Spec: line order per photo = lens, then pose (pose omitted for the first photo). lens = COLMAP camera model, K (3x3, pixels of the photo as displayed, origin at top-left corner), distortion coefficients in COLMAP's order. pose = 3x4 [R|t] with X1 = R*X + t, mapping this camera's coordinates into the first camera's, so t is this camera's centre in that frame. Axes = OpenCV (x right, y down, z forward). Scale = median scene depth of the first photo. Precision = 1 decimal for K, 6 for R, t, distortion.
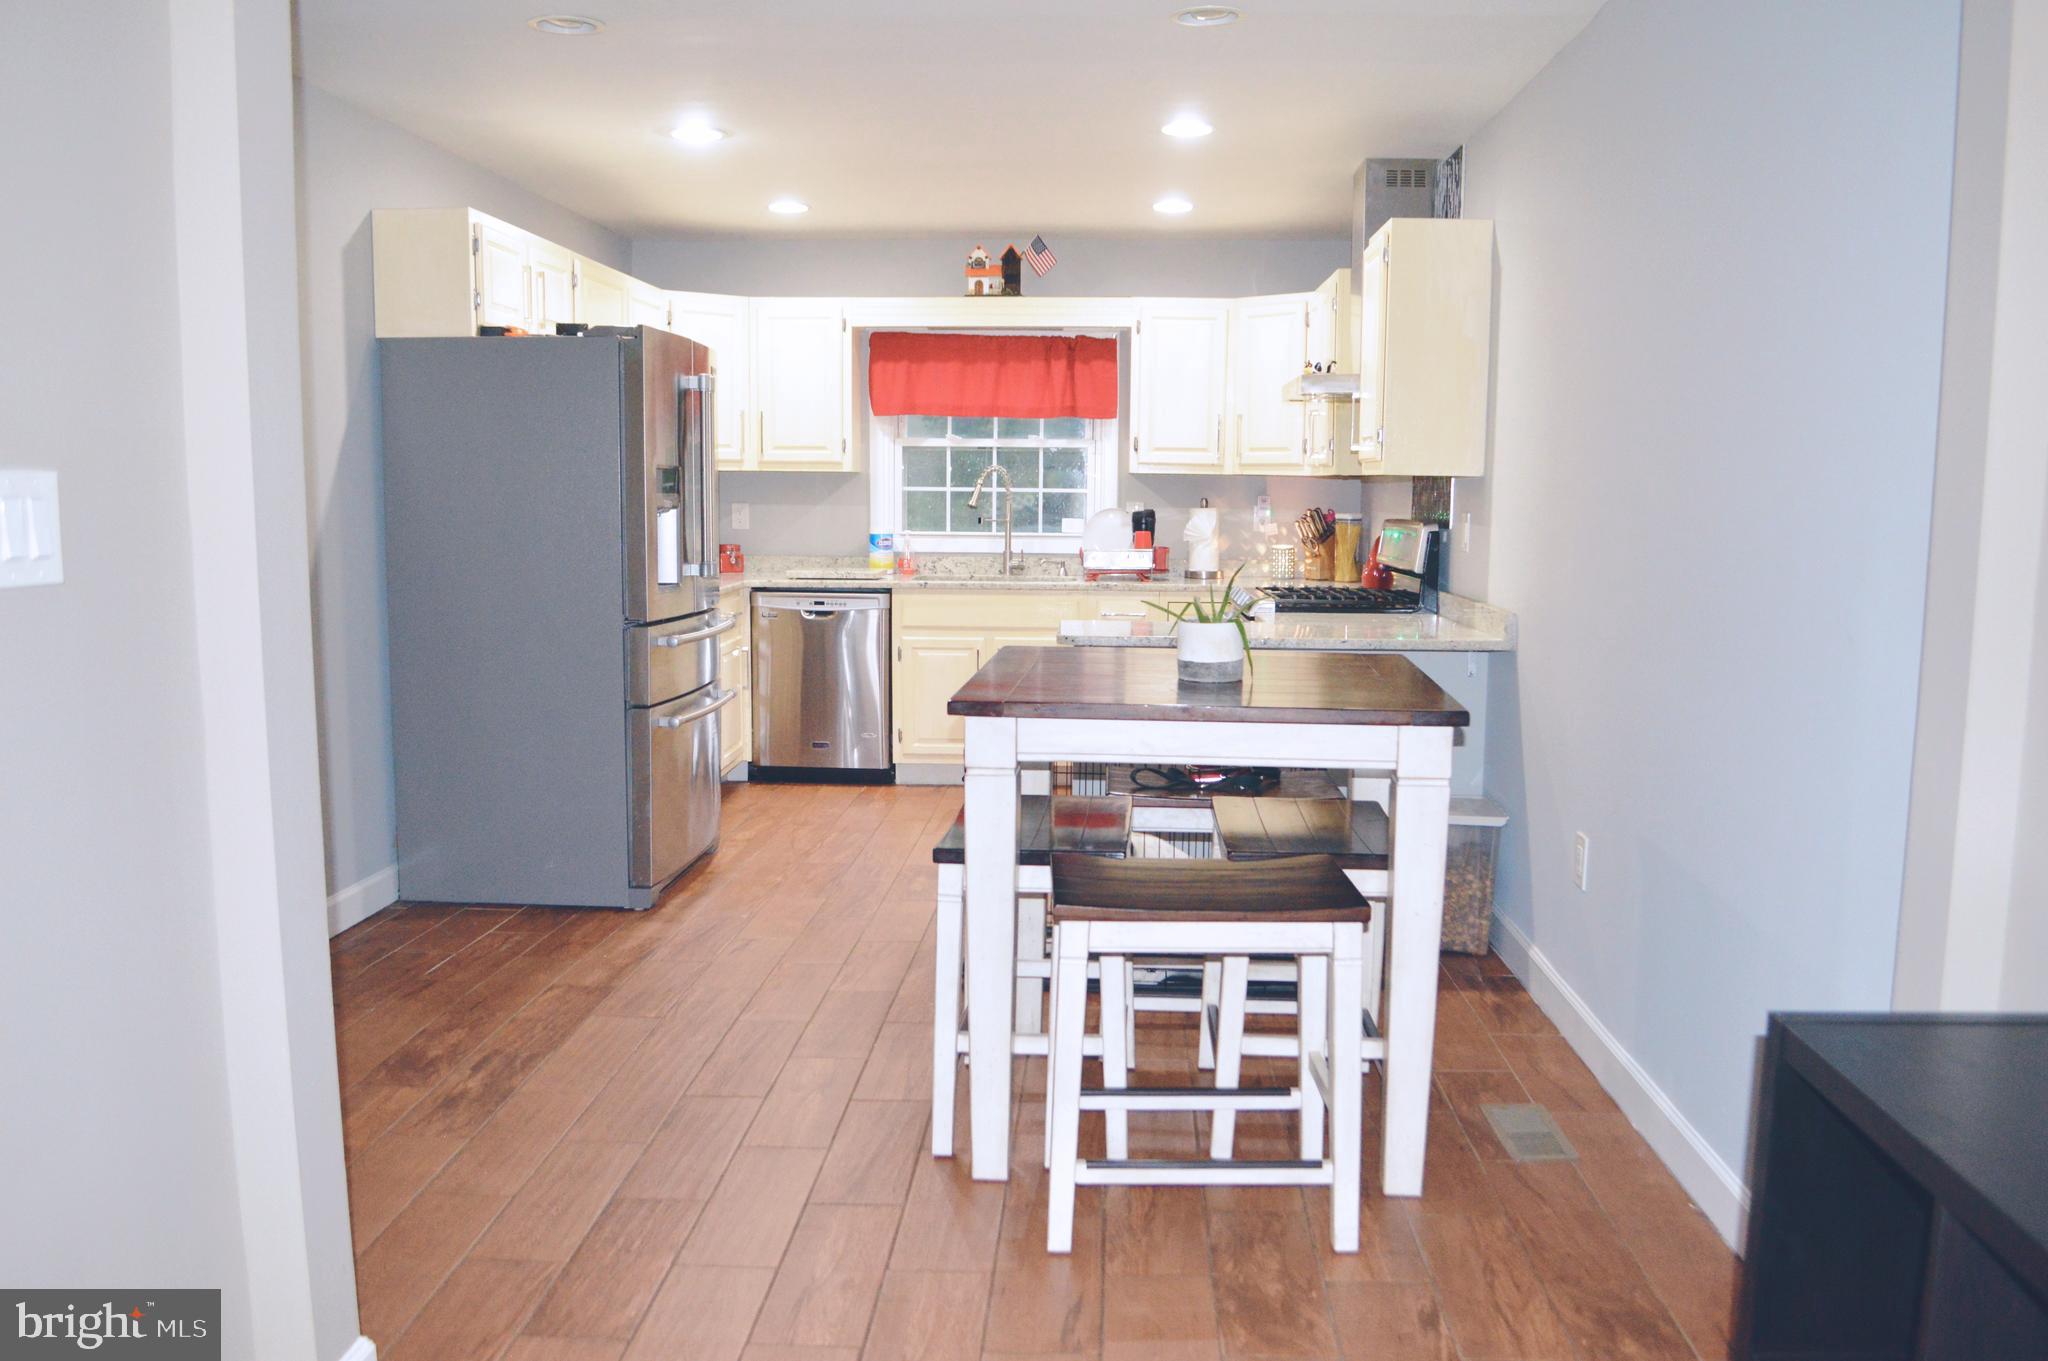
lens RADIAL K [[1660.3, 0, 1024.0], [0, 1660.3, 680.5], [0, 0, 1]] dist [-0.064772, -0.000856]
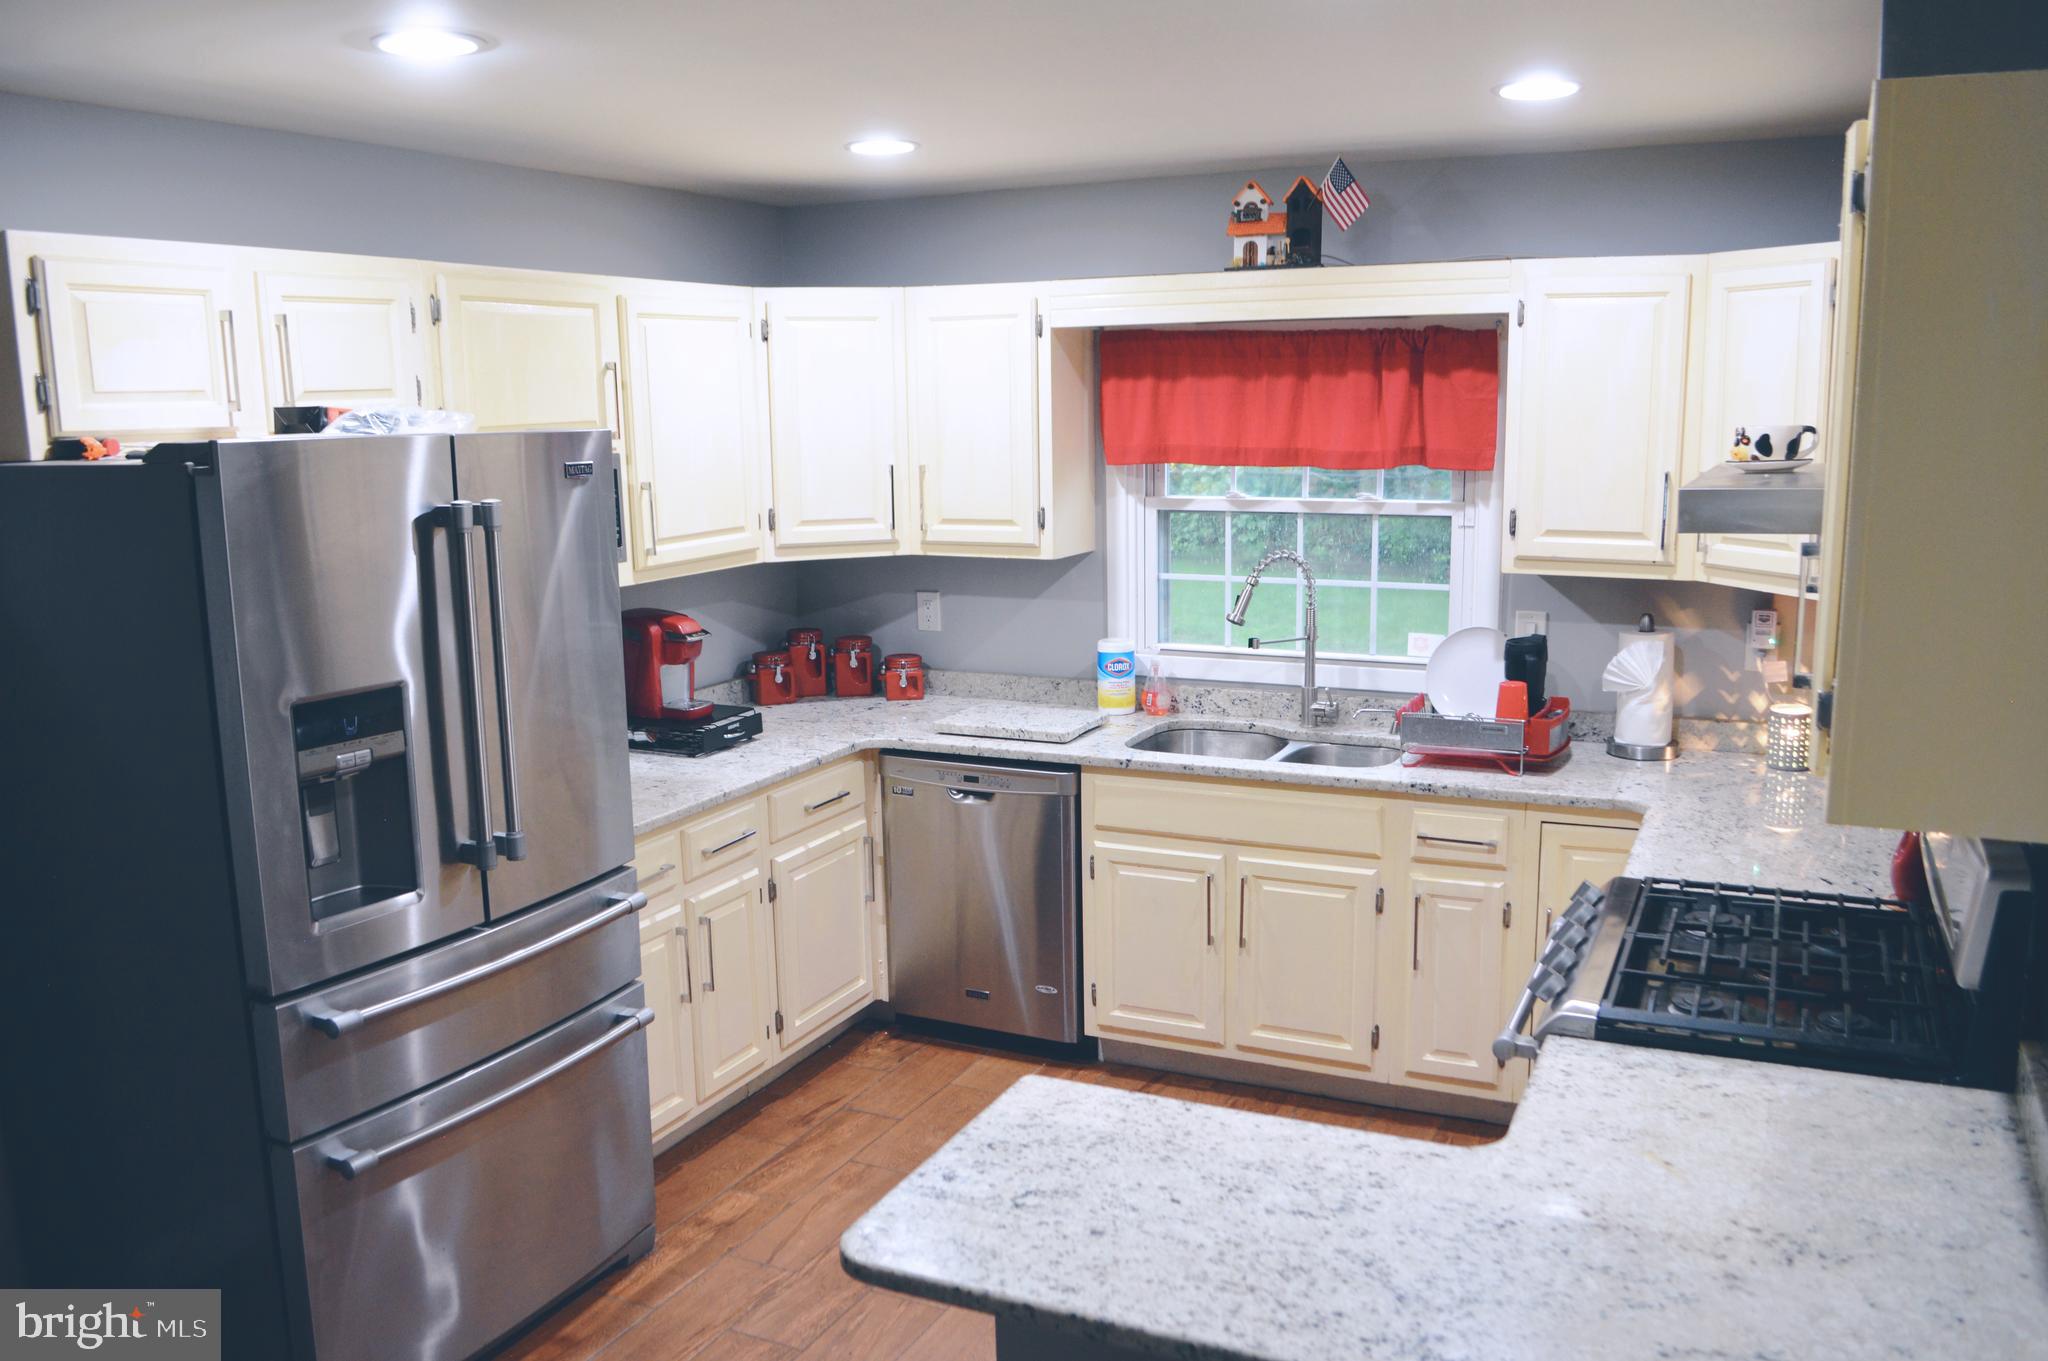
lens RADIAL K [[1717.8, 0, 1022.8], [0, 1717.8, 700.6], [0, 0, 1]] dist [-0.013221, -0.007620]
pose [[0.927743, 0.042835, -0.370754, 0.129780], [-0.020375, 0.997723, 0.064288, -0.114092], [0.372664, -0.052089, 0.926503, 0.385984]]
